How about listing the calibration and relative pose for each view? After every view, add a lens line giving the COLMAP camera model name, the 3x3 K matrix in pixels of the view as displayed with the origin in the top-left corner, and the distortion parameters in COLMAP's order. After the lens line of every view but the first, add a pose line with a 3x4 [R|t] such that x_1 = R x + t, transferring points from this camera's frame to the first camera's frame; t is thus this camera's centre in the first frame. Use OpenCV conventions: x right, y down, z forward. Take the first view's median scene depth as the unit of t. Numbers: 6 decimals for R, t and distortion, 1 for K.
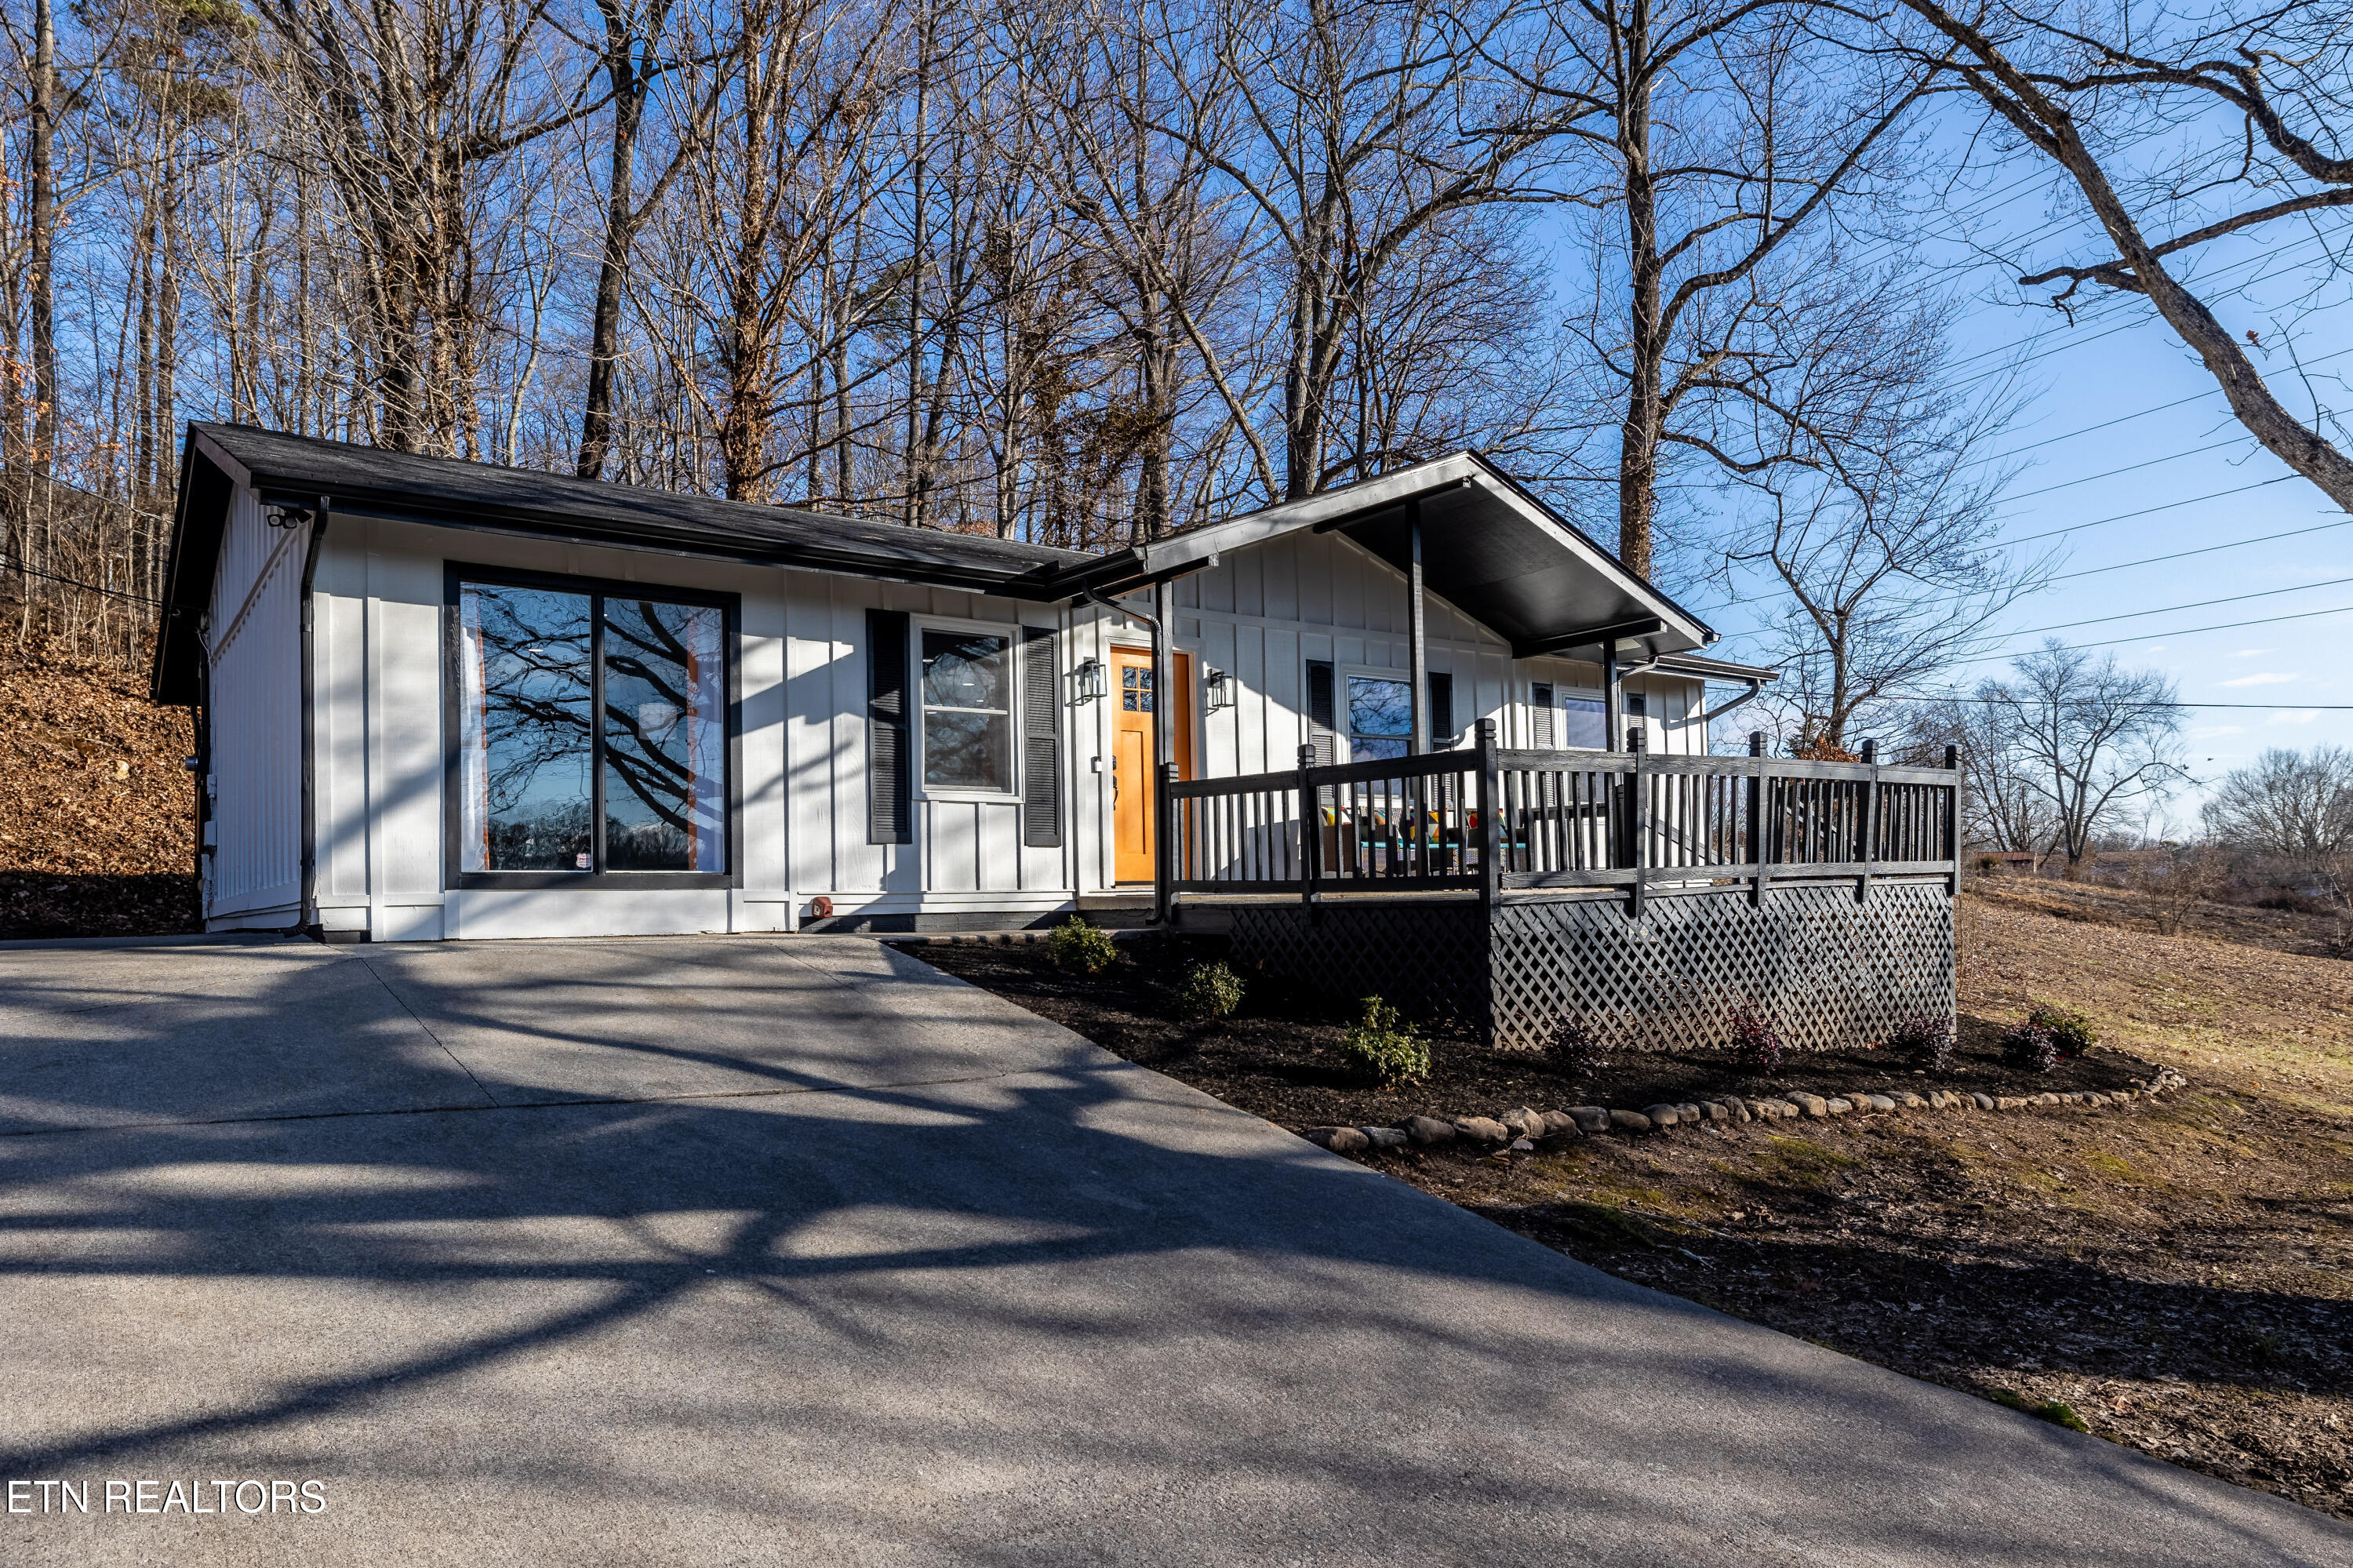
lens RADIAL K [[1475.1, 0, 1186.6], [0, 1475.1, 902.5], [0, 0, 1]] dist [-0.000846, -0.000115]
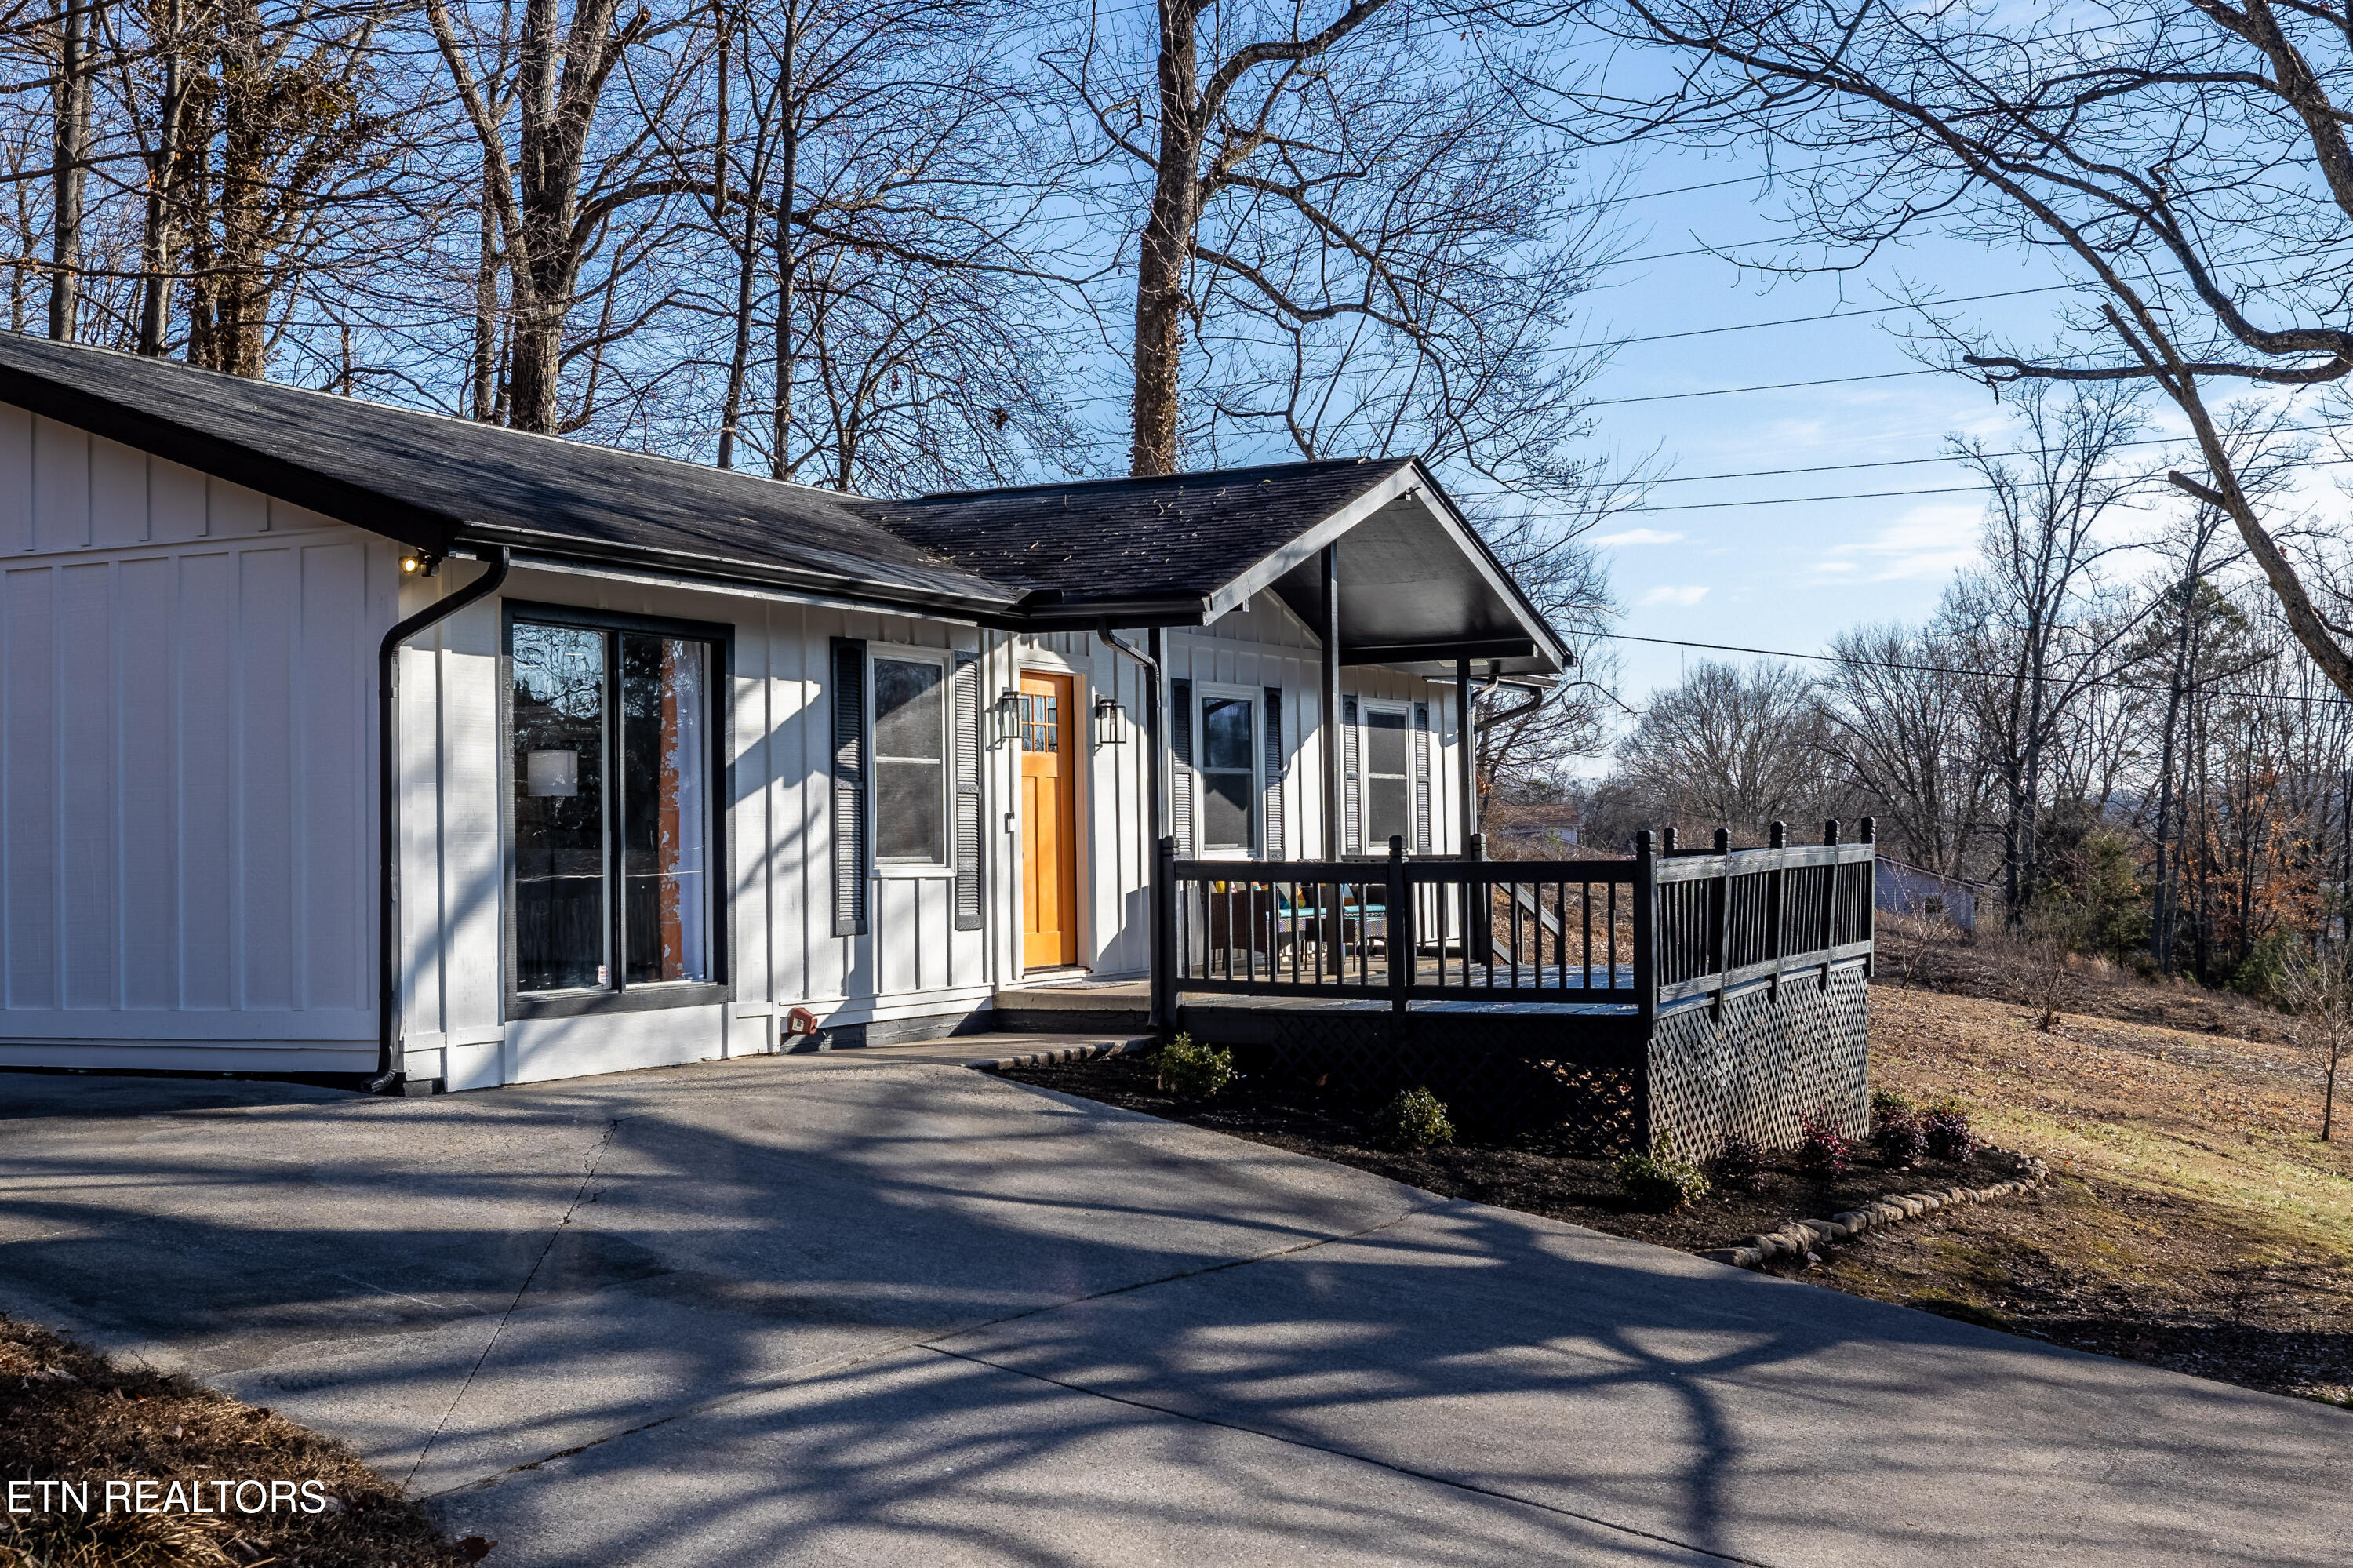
lens RADIAL K [[2741.0, 0, 1173.5], [0, 2741.0, 884.2], [0, 0, 1]] dist [-0.005889, -0.000280]
pose [[0.891584, 0.002197, 0.452849, -0.723493], [-0.006201, 0.999954, 0.007358, -0.080744], [-0.452812, -0.009369, 0.891557, -0.386696]]
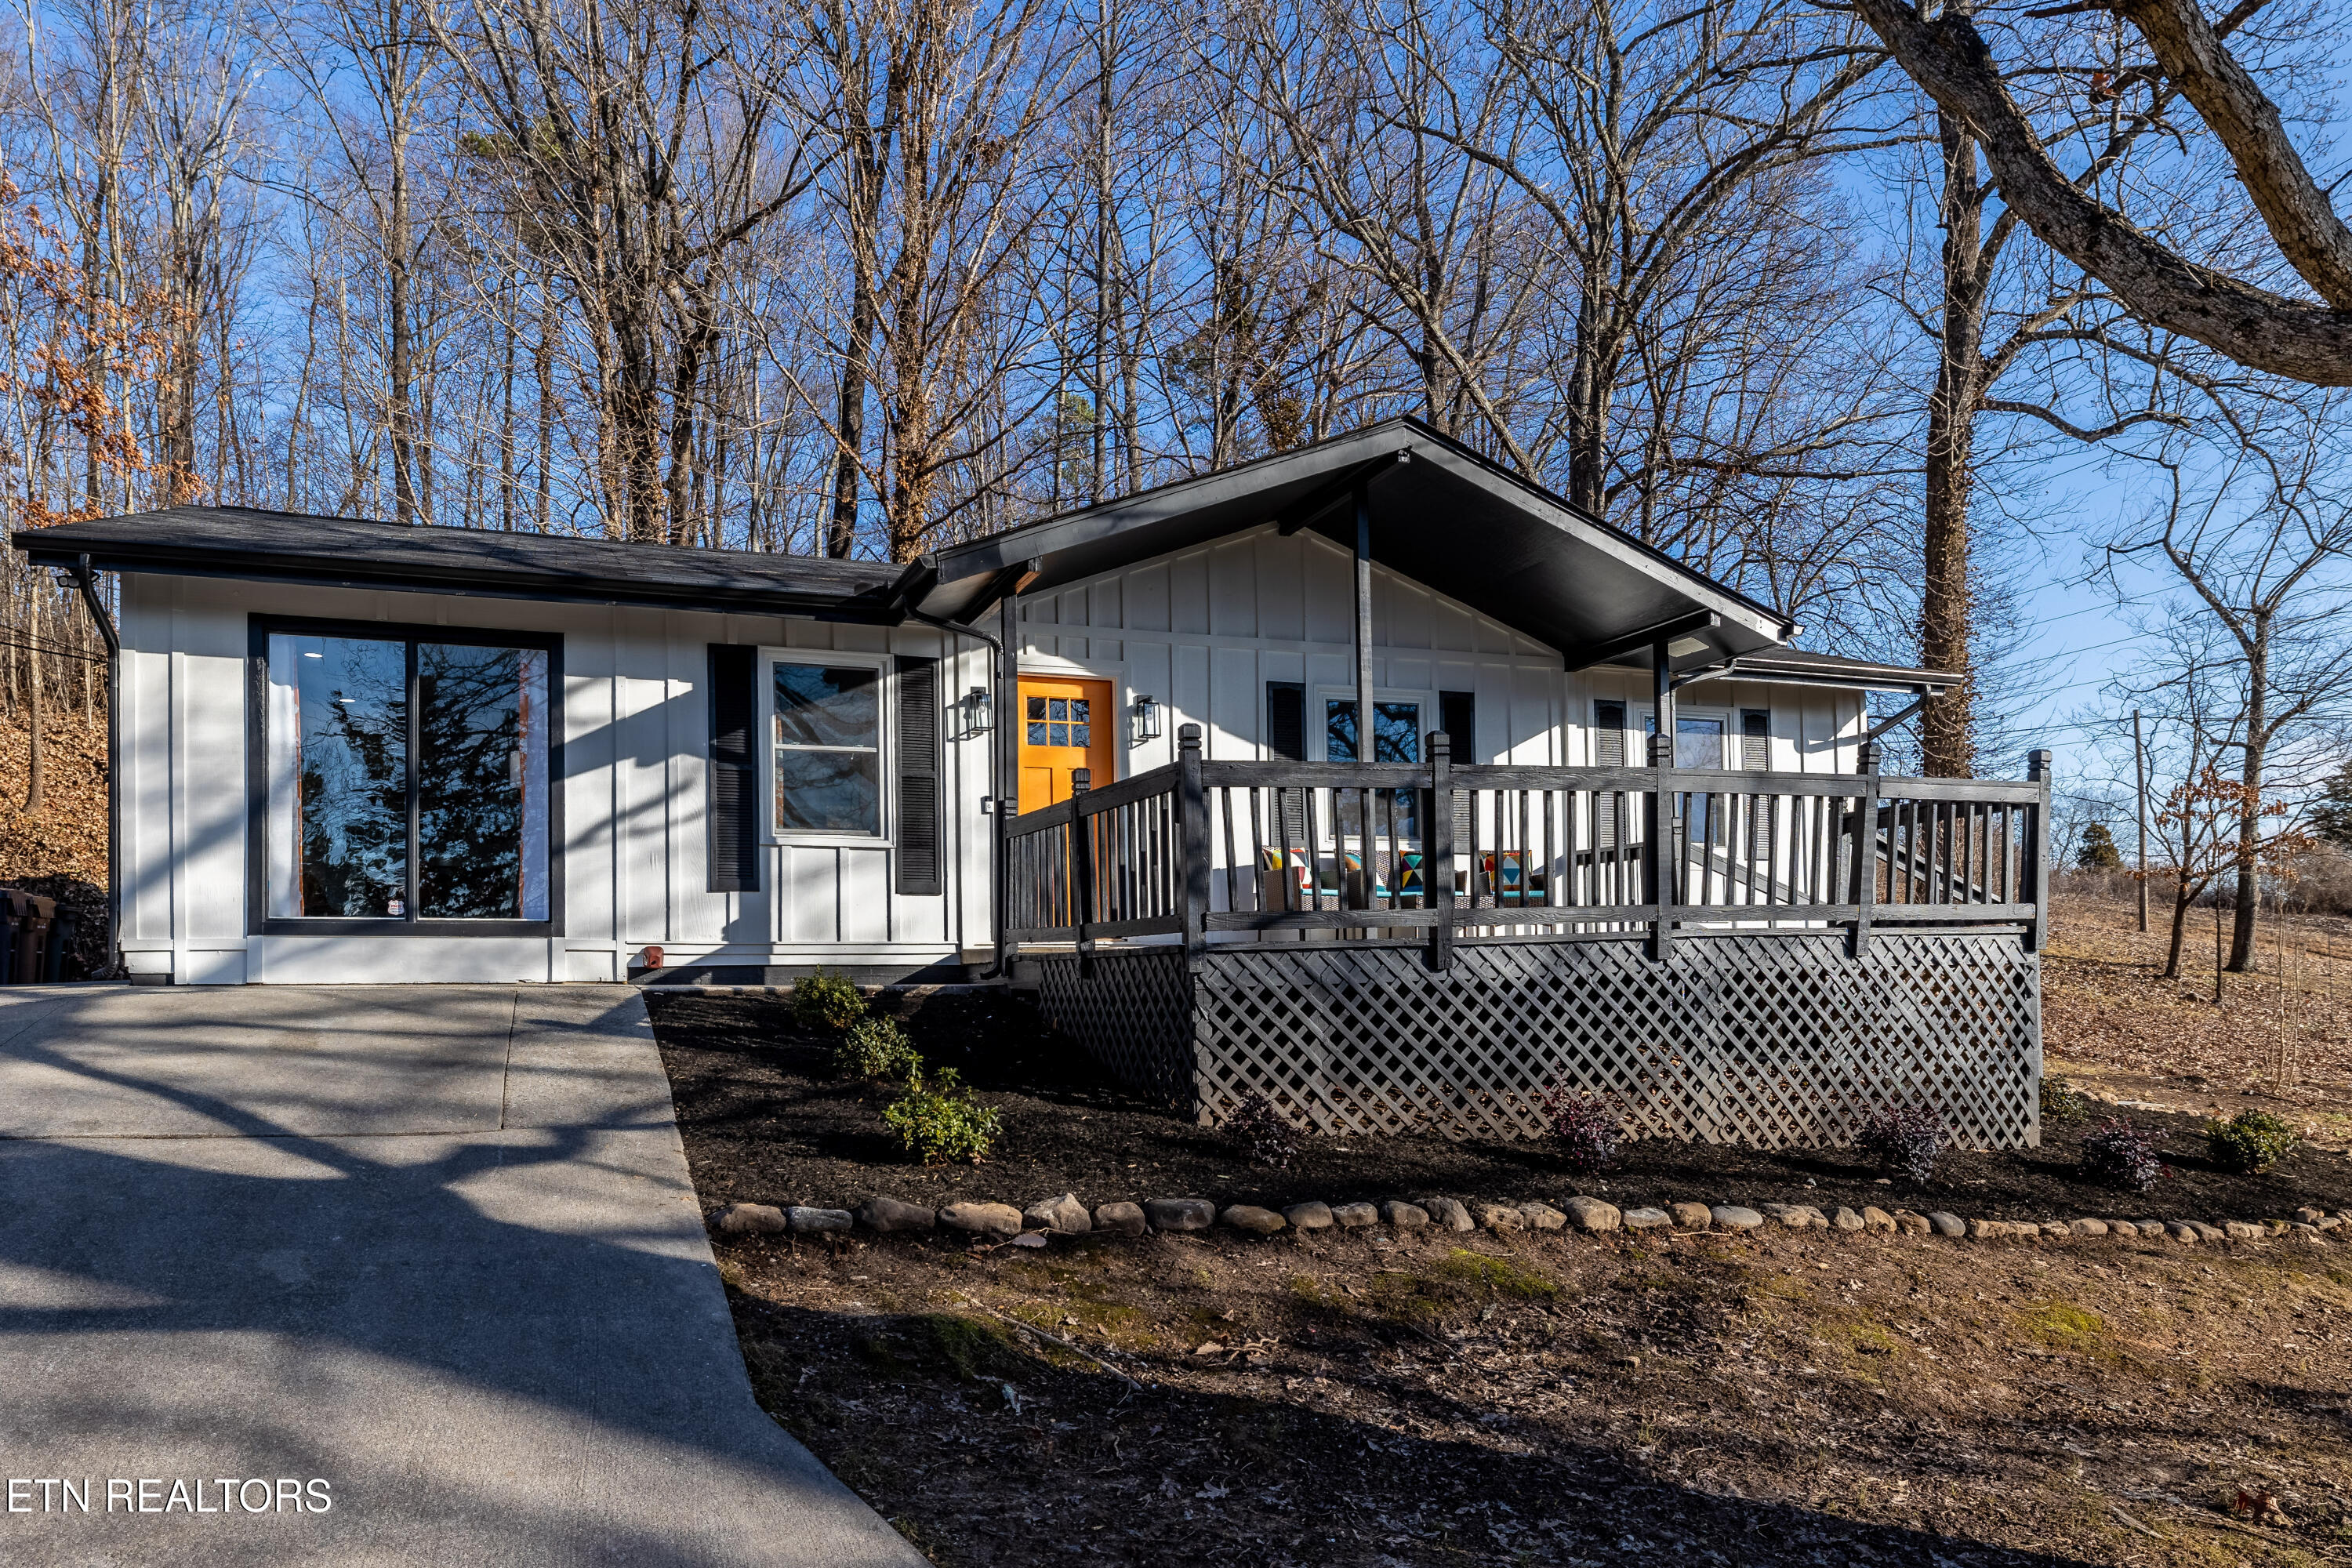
lens RADIAL K [[1512.6, 0, 1169.0], [0, 1512.6, 999.2], [0, 0, 1]] dist [-0.001414, -0.002149]
pose [[0.956971, 0.012090, -0.289932, 0.356532], [-0.007963, 0.999850, 0.015410, 0.012505], [0.290074, -0.012438, 0.956923, 0.153989]]
